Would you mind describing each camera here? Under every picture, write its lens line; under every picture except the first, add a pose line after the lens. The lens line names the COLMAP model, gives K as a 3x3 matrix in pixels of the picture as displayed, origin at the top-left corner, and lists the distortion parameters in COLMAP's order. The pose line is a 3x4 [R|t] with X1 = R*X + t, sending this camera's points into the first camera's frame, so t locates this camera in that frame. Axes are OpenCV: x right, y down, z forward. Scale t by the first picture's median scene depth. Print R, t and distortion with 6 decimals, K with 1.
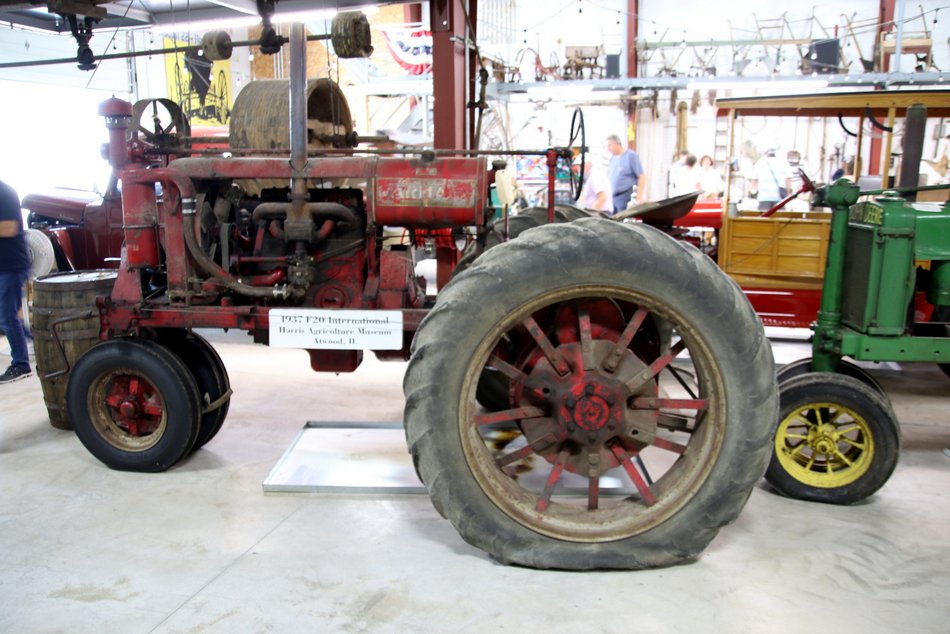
lens RADIAL K [[758.5, 0, 475.0], [0, 758.5, 317.0], [0, 0, 1]] dist [-0.106409, 0.002046]
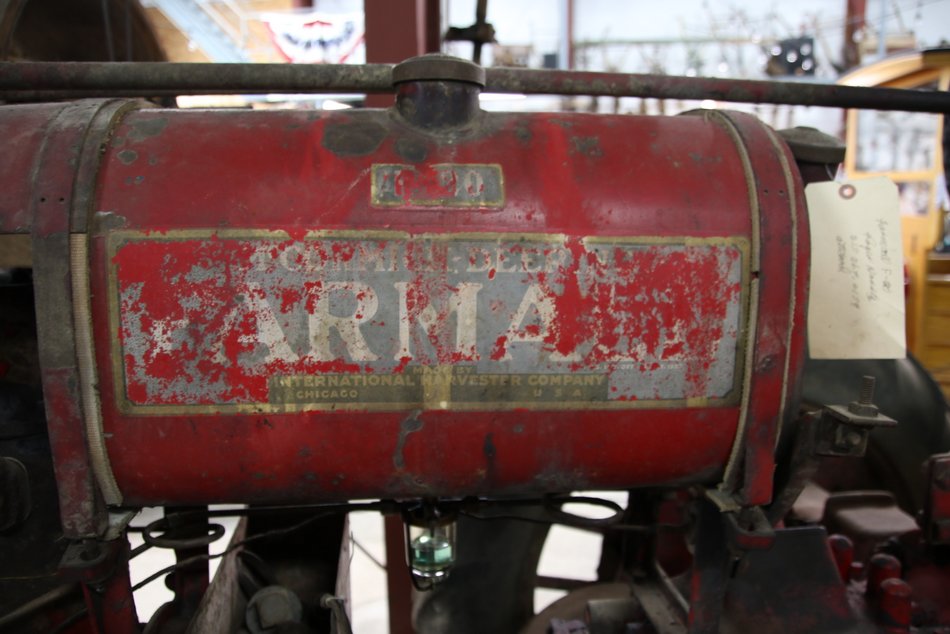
lens RADIAL K [[758.5, 0, 475.0], [0, 758.5, 317.0], [0, 0, 1]] dist [-0.106409, 0.002046]
pose [[0.990213, -0.026201, 0.137082, -0.078757], [0.030188, 0.999177, -0.027091, -0.161181], [-0.136260, 0.030964, 0.990189, 0.845505]]
